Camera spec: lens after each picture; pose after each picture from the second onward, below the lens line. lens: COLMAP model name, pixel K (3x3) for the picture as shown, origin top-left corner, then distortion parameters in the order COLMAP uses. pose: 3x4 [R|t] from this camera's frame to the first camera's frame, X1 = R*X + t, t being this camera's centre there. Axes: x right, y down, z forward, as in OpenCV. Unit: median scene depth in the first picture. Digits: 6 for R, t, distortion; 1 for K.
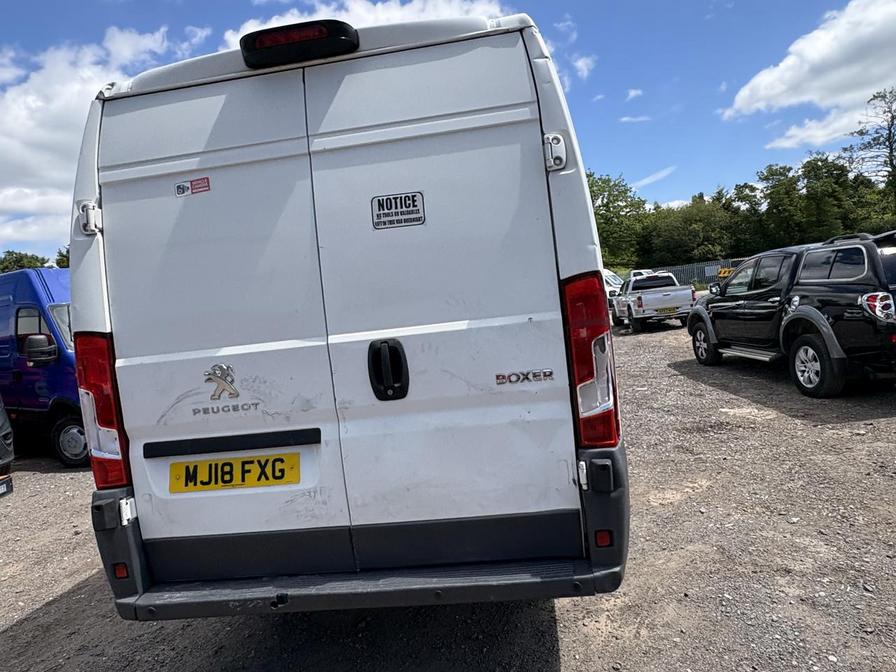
lens RADIAL K [[560.7, 0, 445.0], [0, 560.7, 333.1], [0, 0, 1]] dist [0.003169, -0.000655]
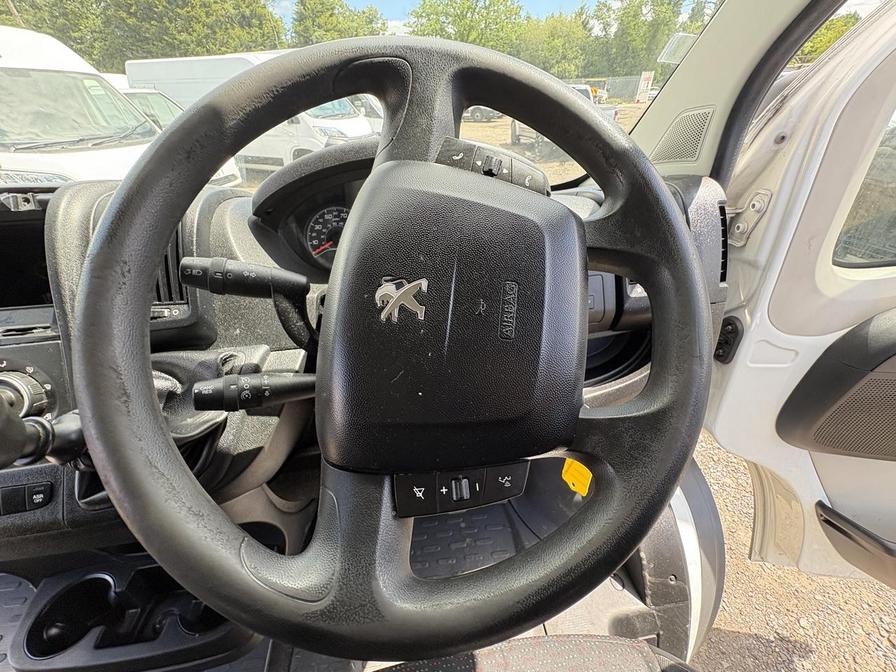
lens RADIAL K [[358.0, 0, 446.2], [0, 358.0, 337.8], [0, 0, 1]] dist [0.000664, -0.000216]
pose [[0.972569, -0.058602, 0.225110, 0.208671], [-0.062055, 0.867310, 0.493885, -0.206127], [-0.224183, -0.494307, 0.839883, 3.103264]]
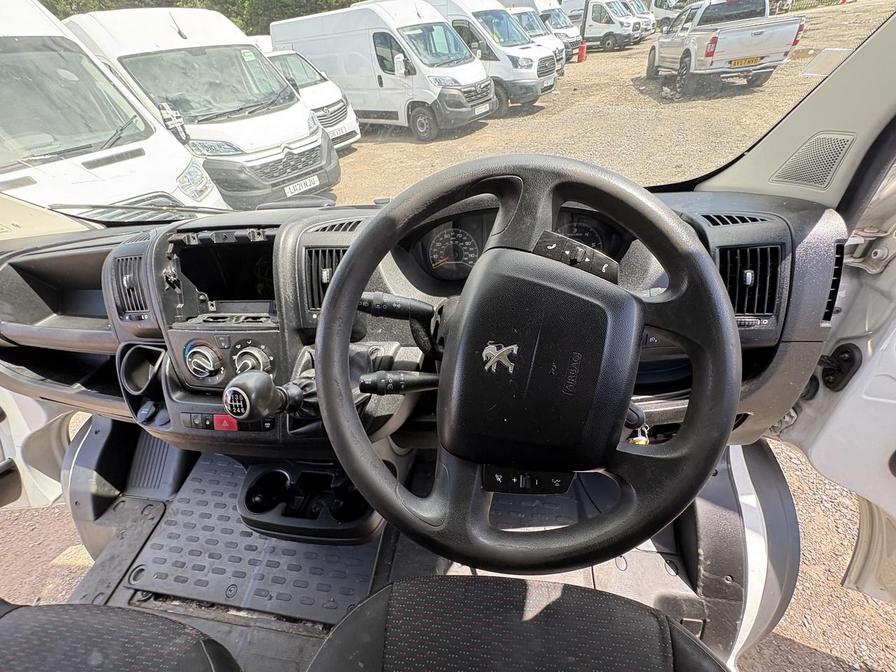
lens RADIAL K [[355.6, 0, 447.5], [0, 355.6, 337.4], [0, 0, 1]] dist [0.001102, -0.000111]
pose [[0.999269, 0.023197, -0.030381, 0.202004], [-0.000040, 0.795435, 0.606039, -0.263911], [0.038224, -0.605595, 0.794854, 3.079134]]
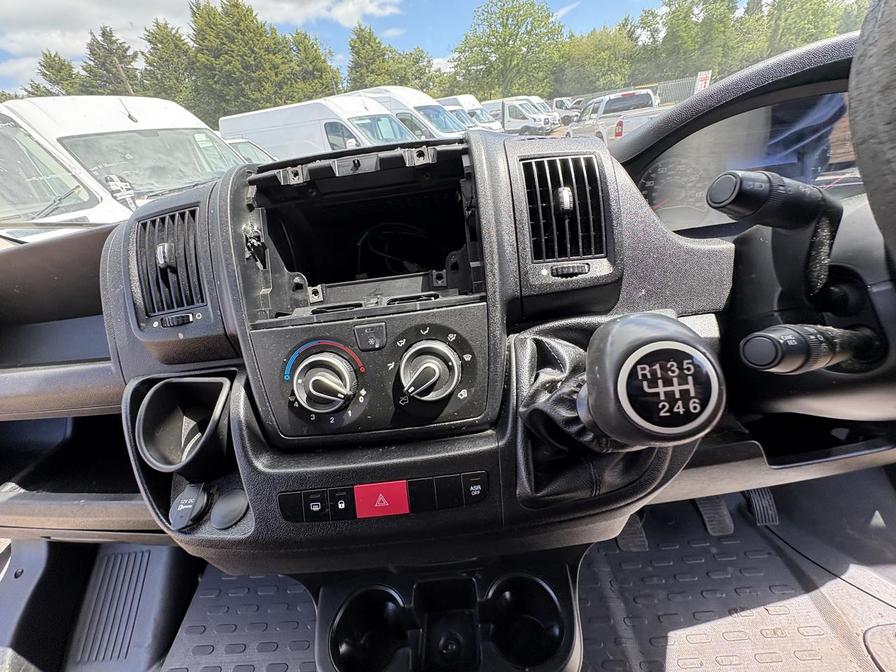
lens RADIAL K [[356.0, 0, 447.2], [0, 356.0, 336.0], [0, 0, 1]] dist [0.003094, -0.000104]
pose [[0.992440, -0.075170, 0.097022, 0.044128], [0.023978, 0.894018, 0.447390, -0.163856], [-0.120369, -0.441681, 0.889061, 3.152242]]
